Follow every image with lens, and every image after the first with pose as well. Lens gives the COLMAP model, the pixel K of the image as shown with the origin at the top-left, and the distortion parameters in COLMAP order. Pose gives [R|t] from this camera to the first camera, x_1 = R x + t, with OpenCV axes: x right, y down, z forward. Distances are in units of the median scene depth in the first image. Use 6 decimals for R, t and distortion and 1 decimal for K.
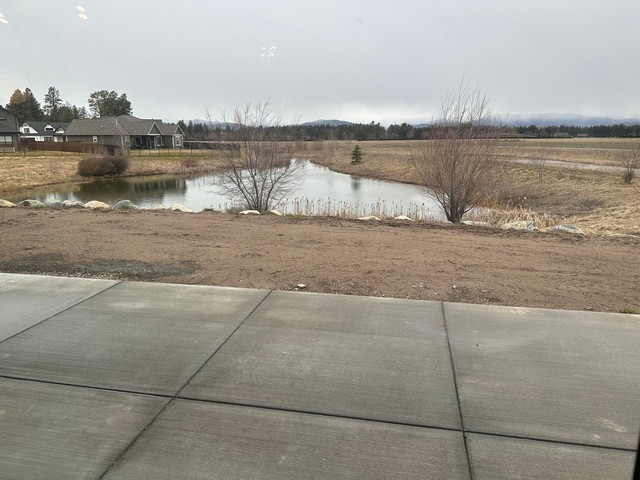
lens RADIAL K [[444.6, 0, 320.0], [0, 444.6, 240.0], [0, 0, 1]] dist [0.063598, -0.001736]
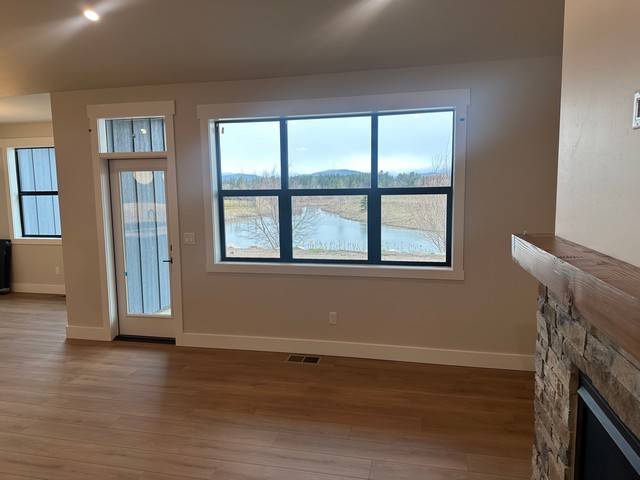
lens RADIAL K [[444.6, 0, 320.0], [0, 444.6, 240.0], [0, 0, 1]] dist [0.063598, -0.001736]
pose [[0.999696, -0.007723, -0.023424, -0.004023], [0.005212, 0.994414, -0.105424, 0.022221], [0.024108, 0.105270, 0.994151, -0.142424]]
